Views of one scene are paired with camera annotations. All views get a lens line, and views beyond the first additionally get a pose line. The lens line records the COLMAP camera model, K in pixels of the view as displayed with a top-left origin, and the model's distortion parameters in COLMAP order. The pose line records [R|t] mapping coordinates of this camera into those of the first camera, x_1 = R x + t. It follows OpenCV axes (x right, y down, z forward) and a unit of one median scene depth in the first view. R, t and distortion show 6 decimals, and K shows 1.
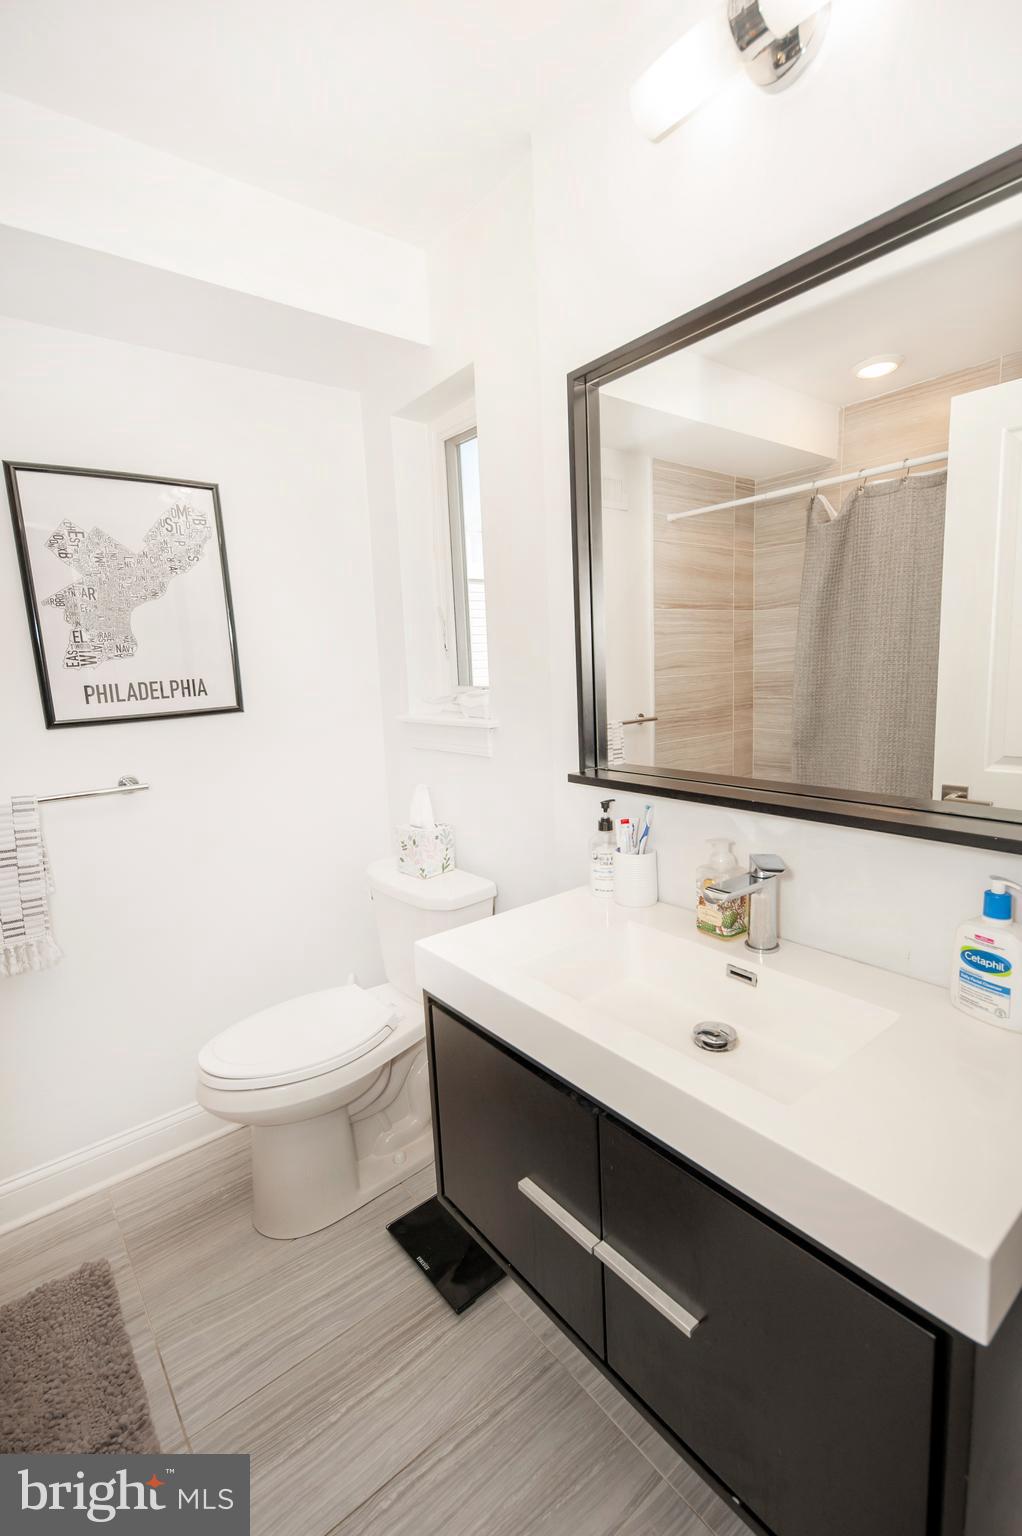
lens RADIAL K [[696.3, 0, 536.3], [0, 696.3, 749.6], [0, 0, 1]] dist [0.029660, -0.003552]
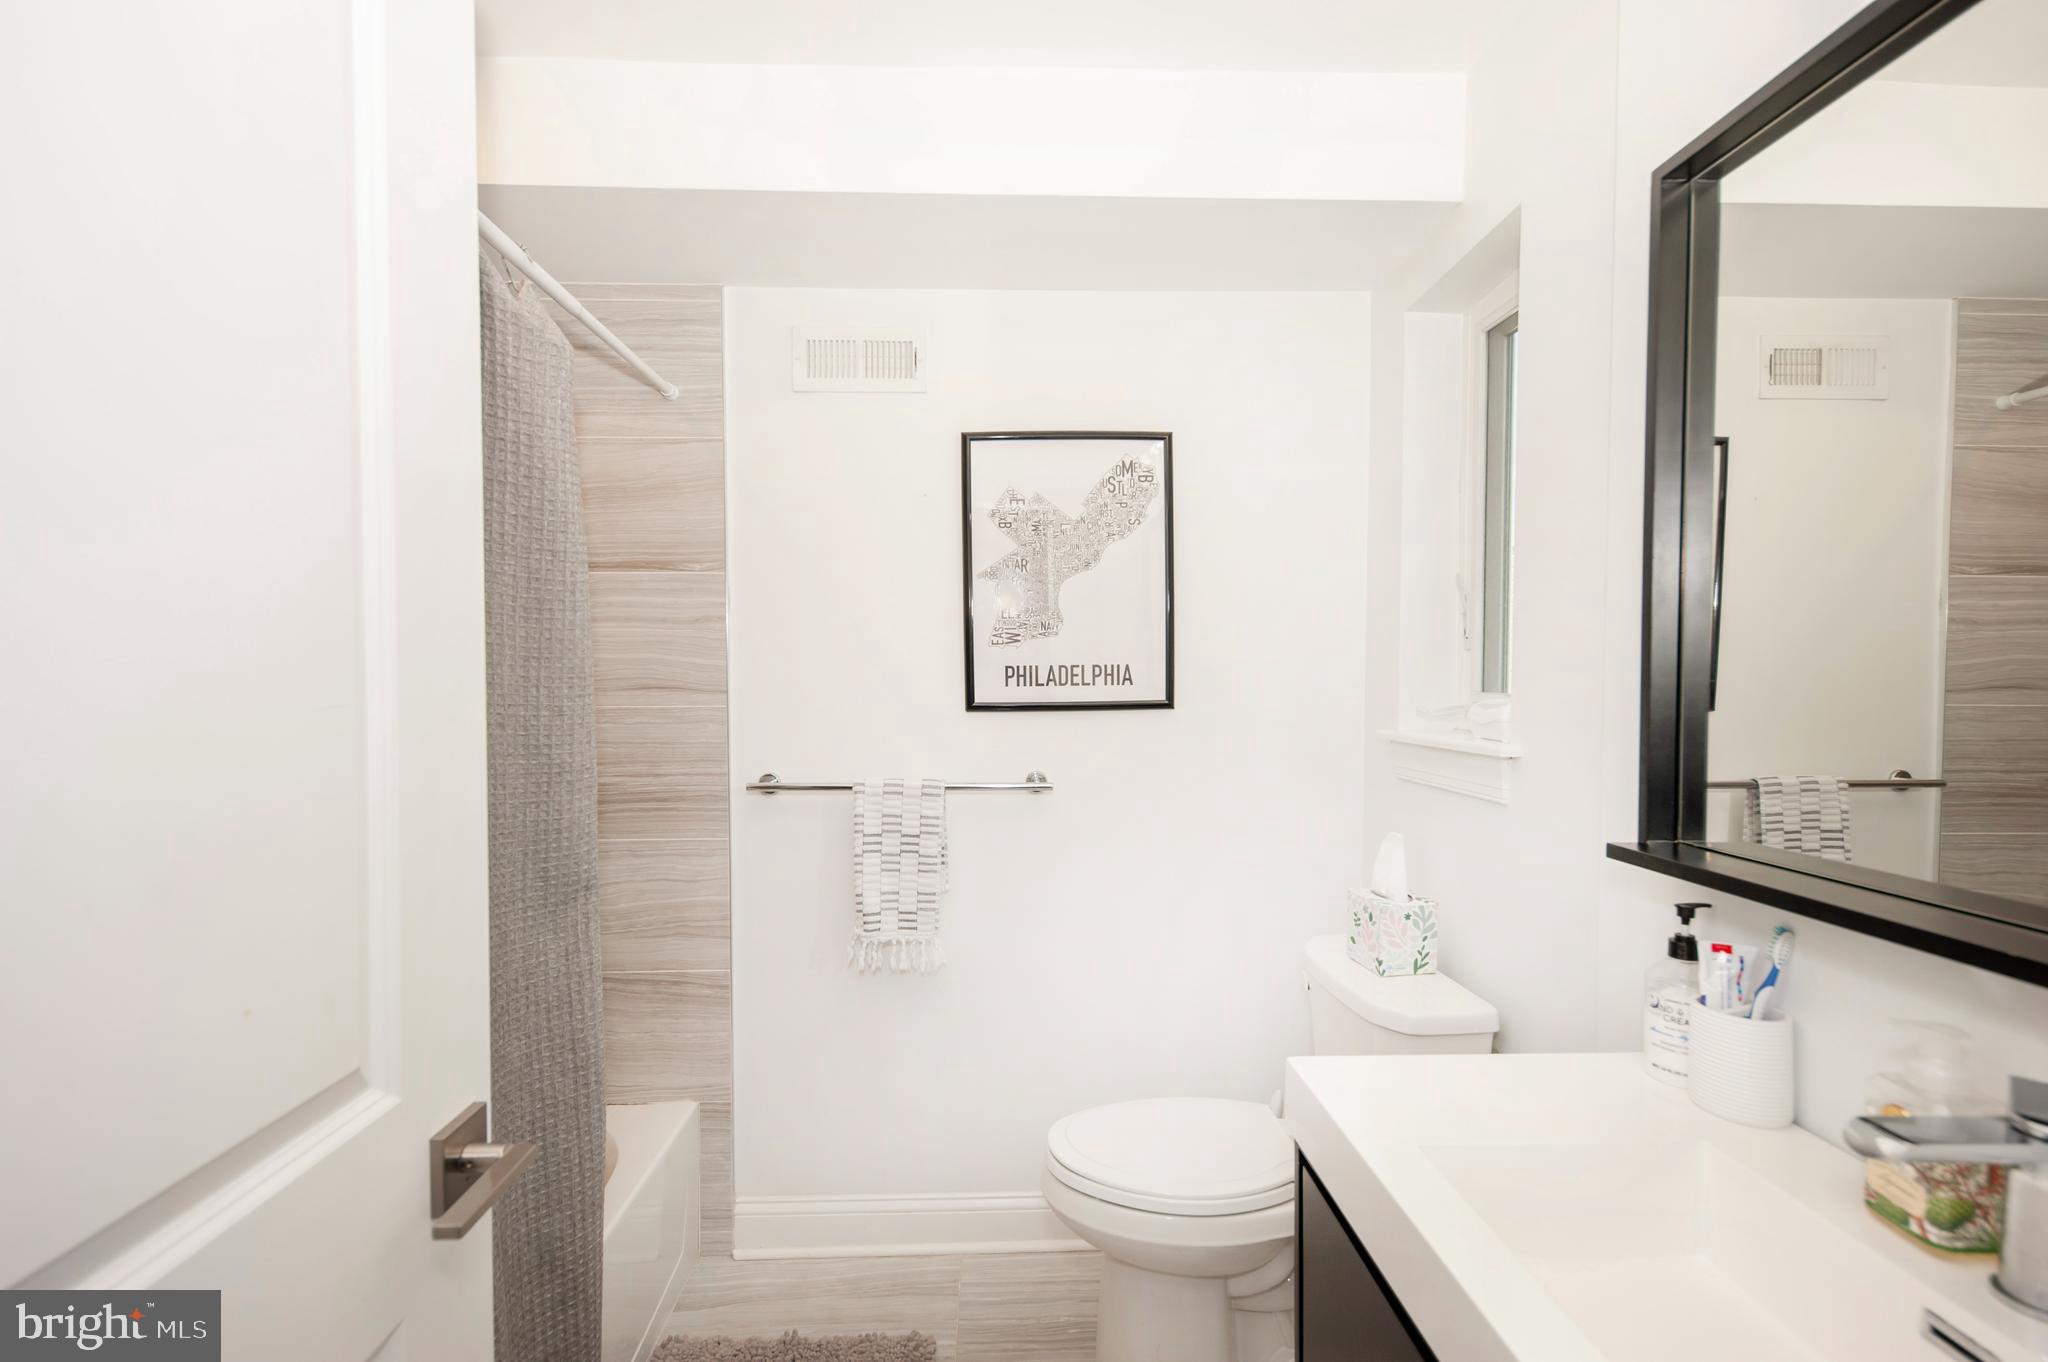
lens RADIAL K [[928.4, 0, 1022.9], [0, 928.4, 685.2], [0, 0, 1]] dist [0.029660, -0.003552]
pose [[0.805571, 0.052462, -0.590172, 0.086808], [-0.110578, 0.991884, -0.062765, 0.006236], [0.582089, 0.115822, 0.804834, 0.067866]]
